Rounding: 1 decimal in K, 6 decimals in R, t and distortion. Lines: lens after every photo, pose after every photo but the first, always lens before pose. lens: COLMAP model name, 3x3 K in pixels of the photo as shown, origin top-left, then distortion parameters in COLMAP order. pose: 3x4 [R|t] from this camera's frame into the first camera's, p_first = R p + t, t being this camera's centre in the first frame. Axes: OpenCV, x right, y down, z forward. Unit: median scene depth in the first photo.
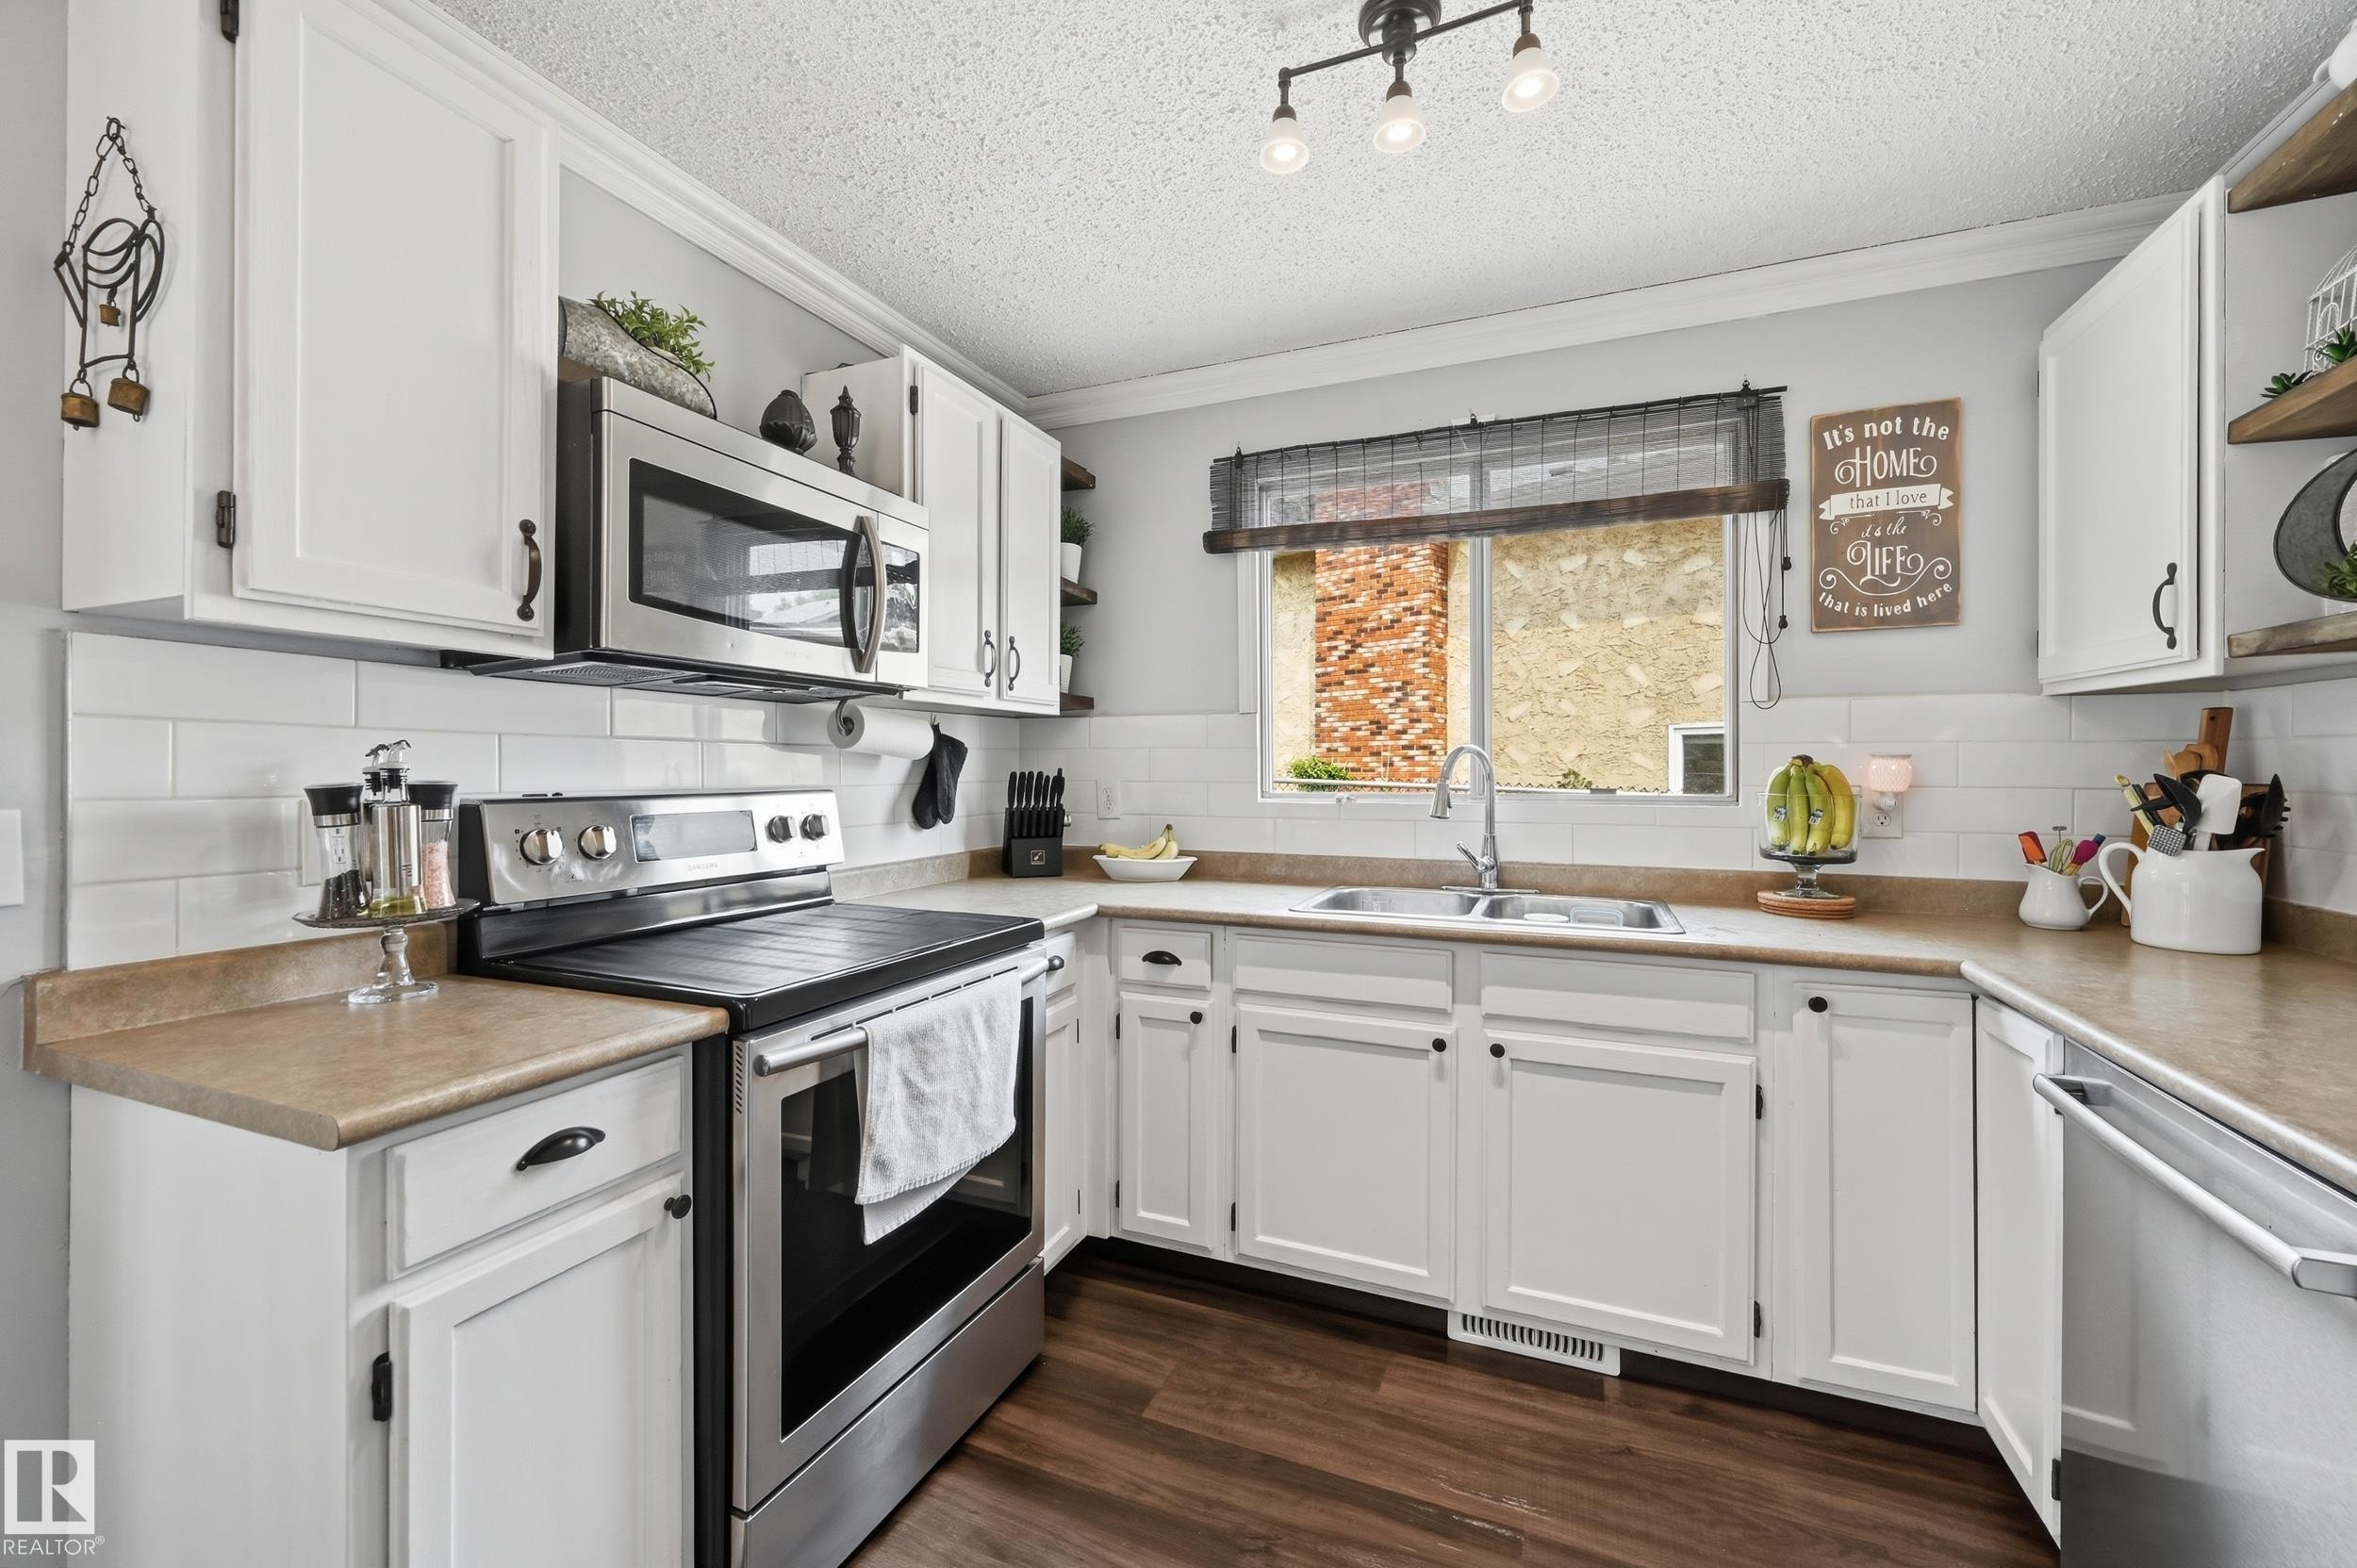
lens RADIAL K [[938.7, 0, 1179.3], [0, 938.7, 775.0], [0, 0, 1]] dist [0.000965, -0.000354]
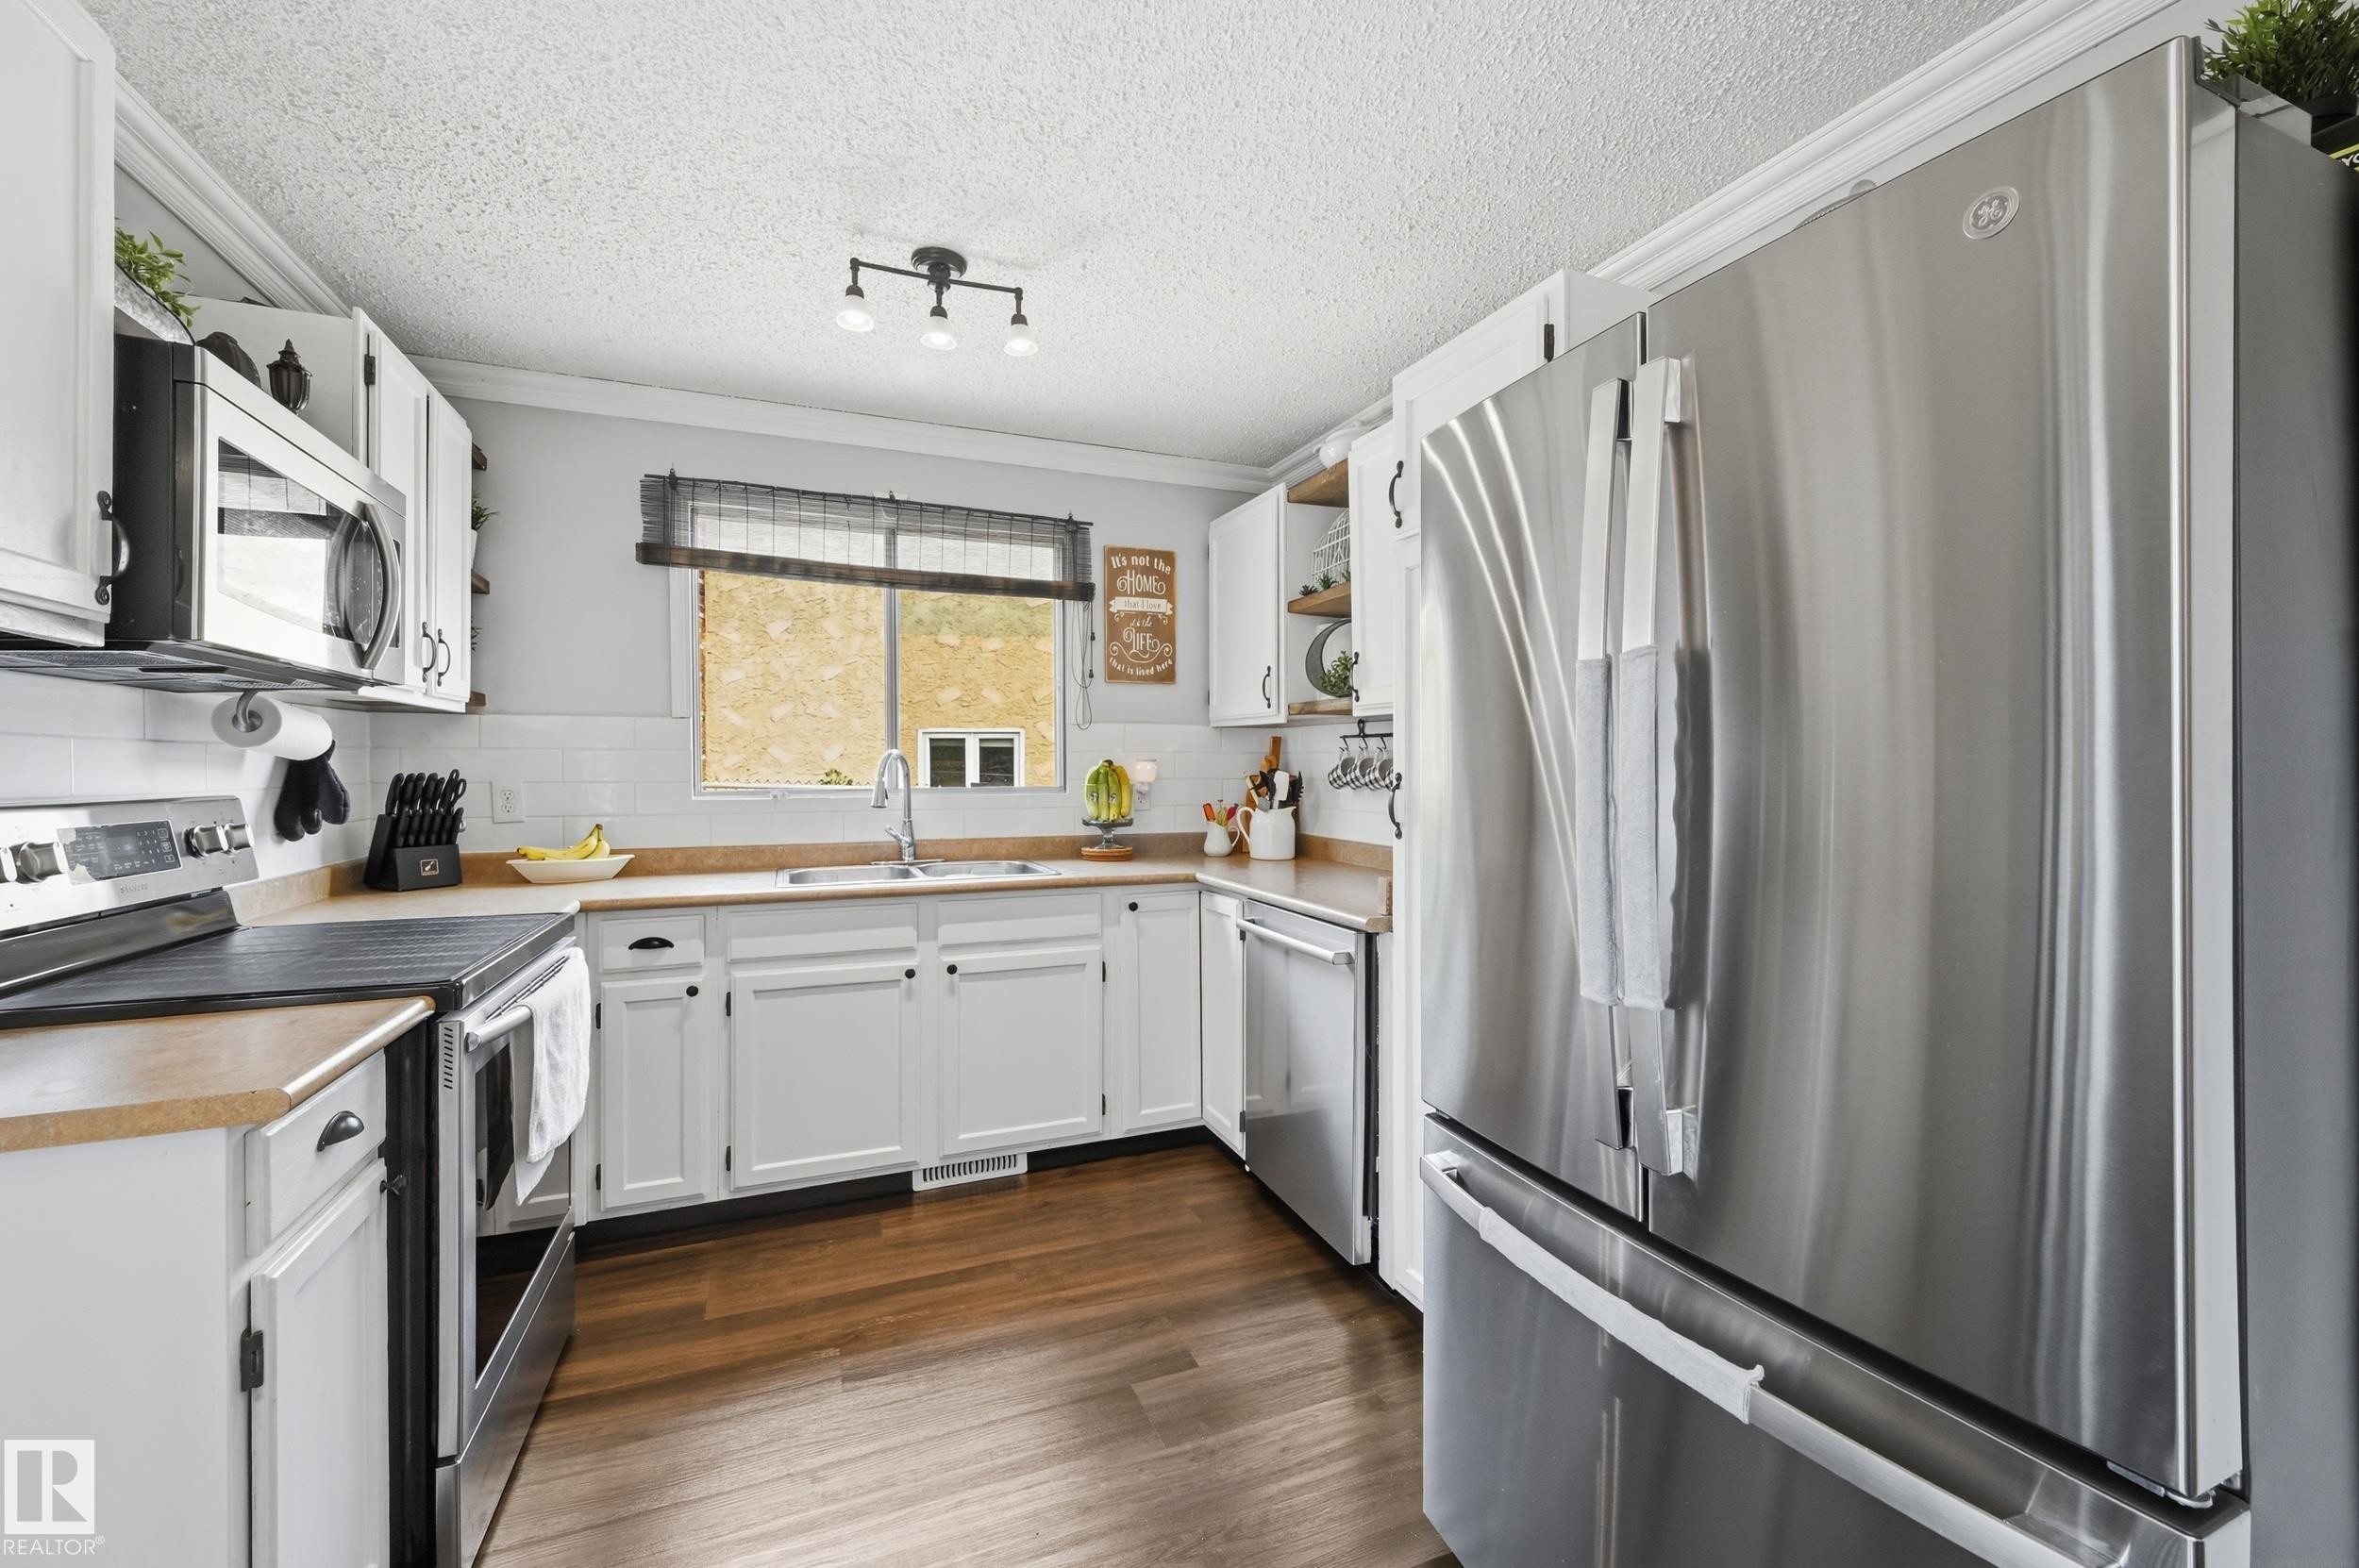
lens RADIAL K [[939.4, 0, 1173.6], [0, 939.4, 772.6], [0, 0, 1]] dist [0.000965, -0.000354]
pose [[0.711199, -0.005428, 0.702970, -0.401622], [0.006473, 0.999978, 0.001173, -0.000506], [-0.702961, 0.003716, 0.711219, -0.228553]]
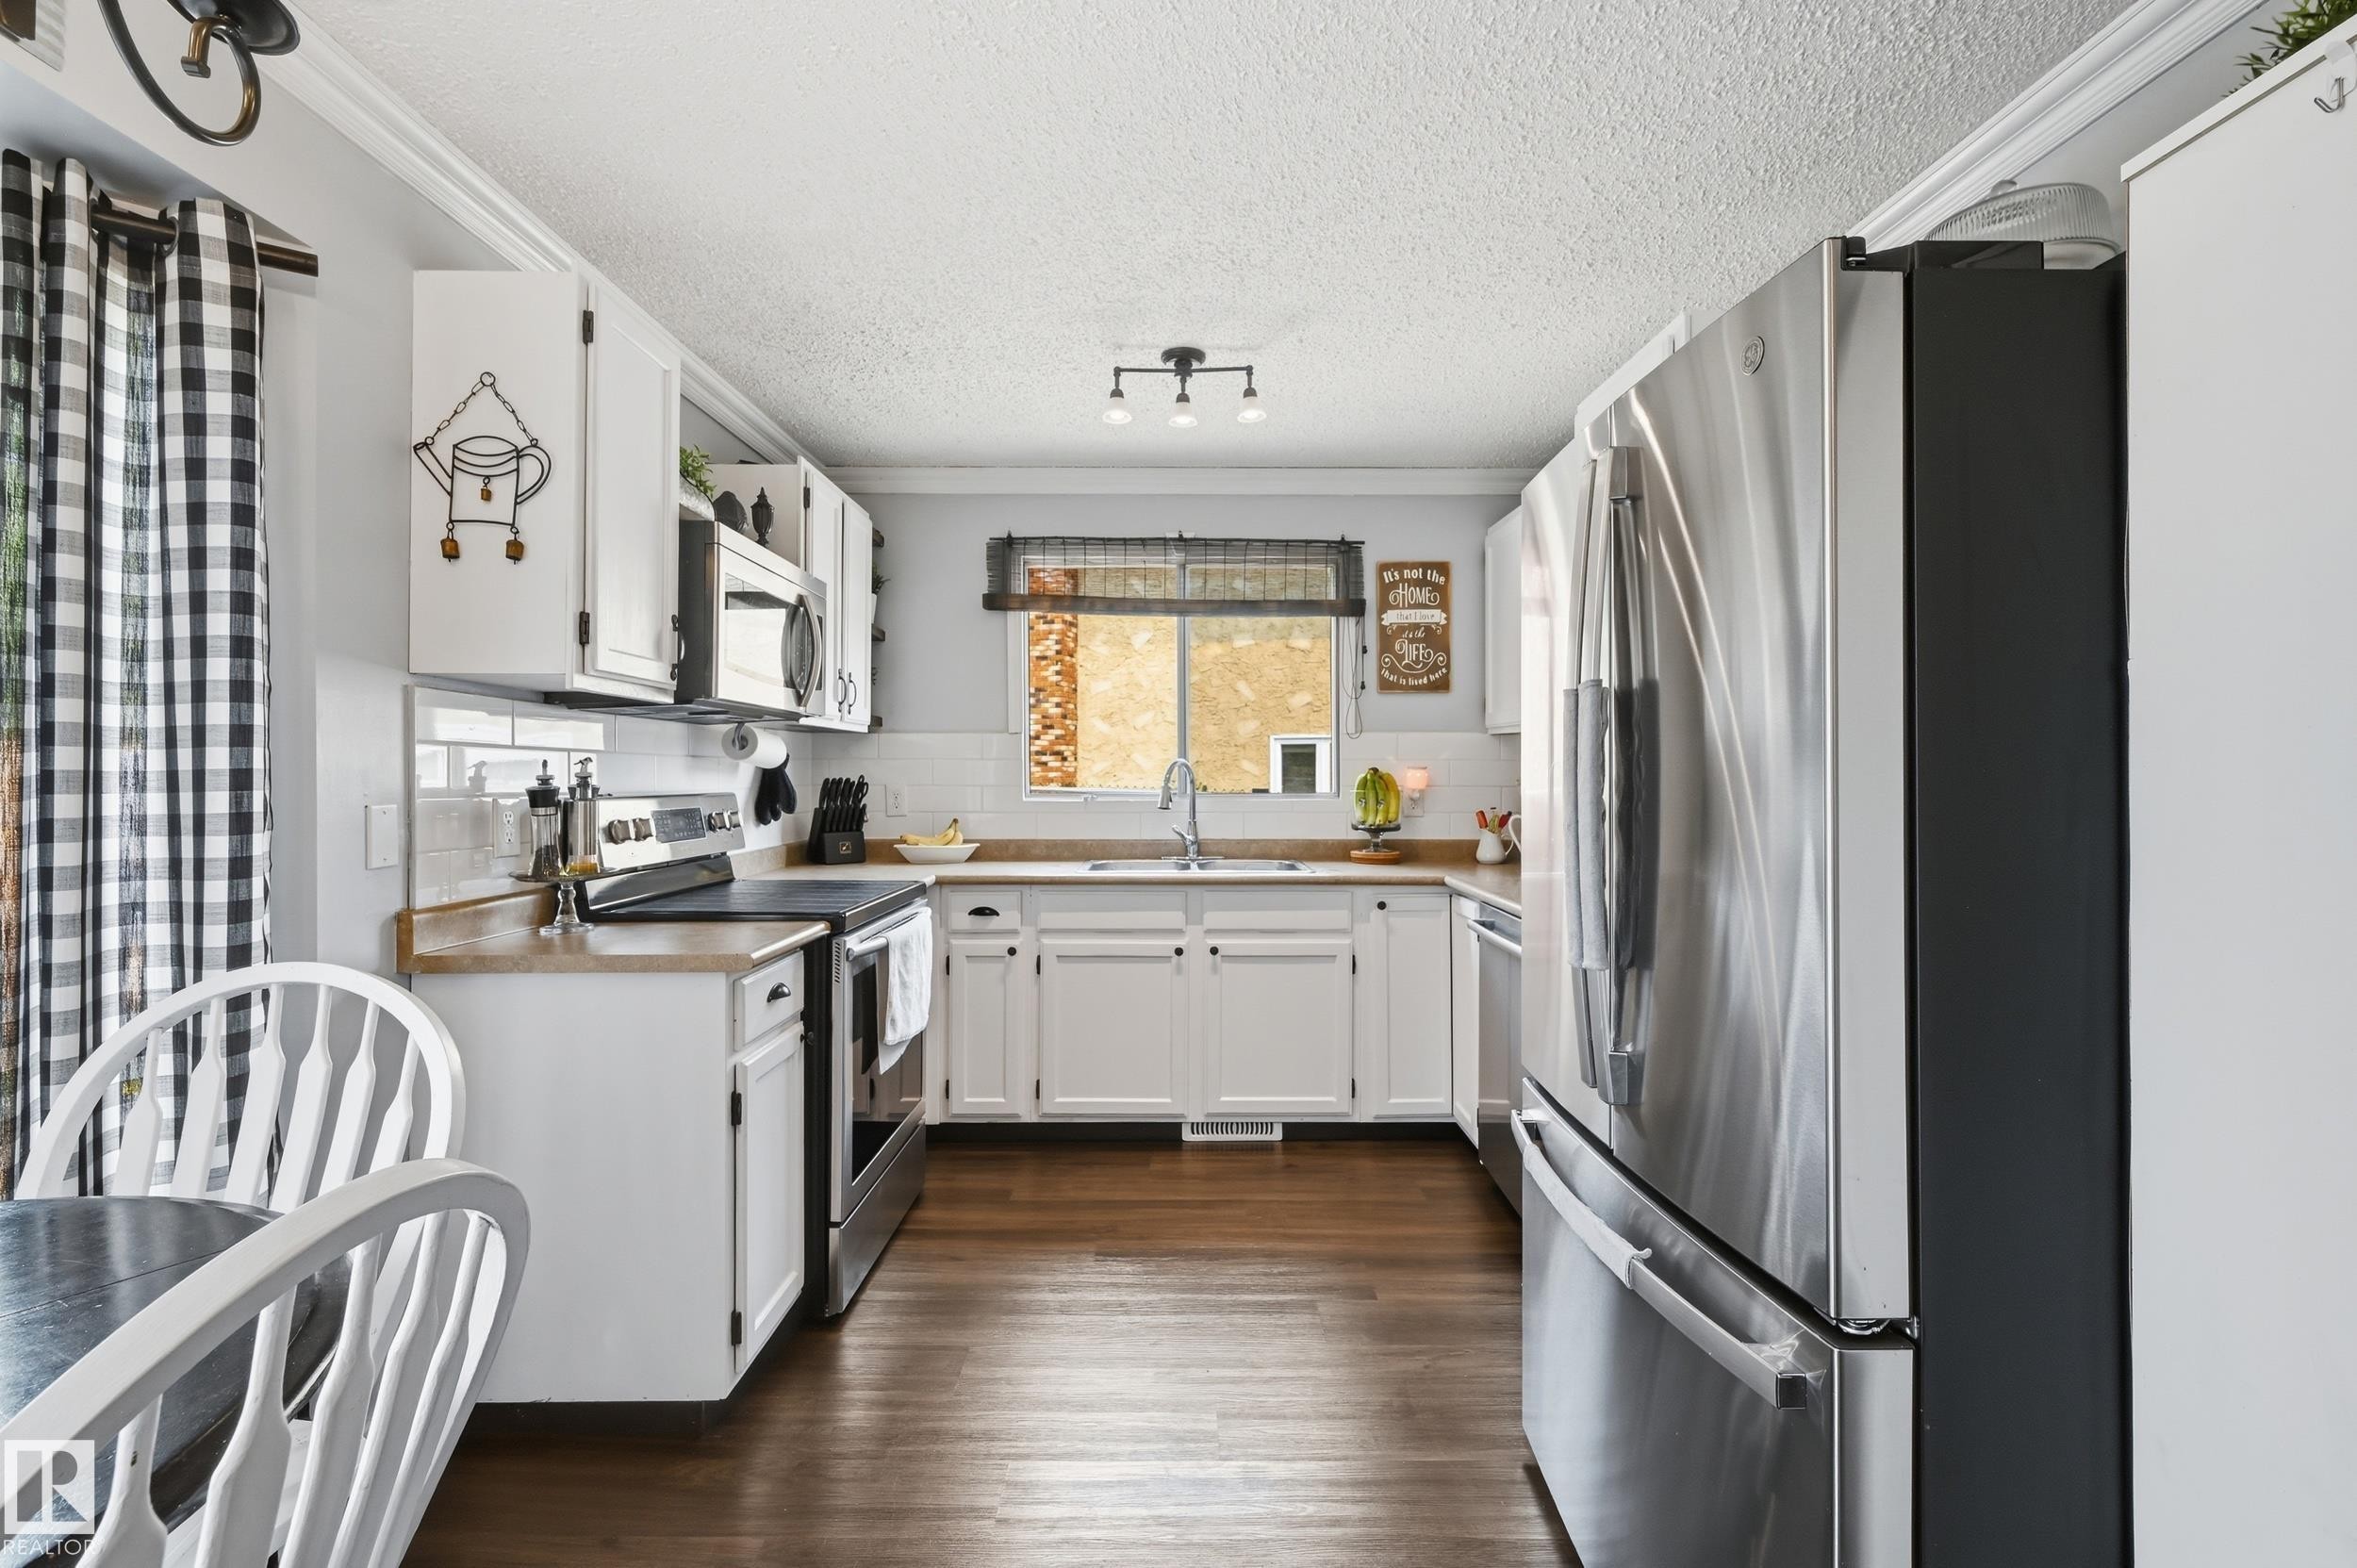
lens RADIAL K [[1023.0, 0, 1176.3], [0, 1023.0, 776.1], [0, 0, 1]] dist [0.005393, 0.000153]
pose [[0.921111, -0.000479, 0.389300, -0.394159], [0.002180, 0.999990, -0.003928, 0.000813], [-0.389294, 0.004466, 0.921103, -0.578525]]
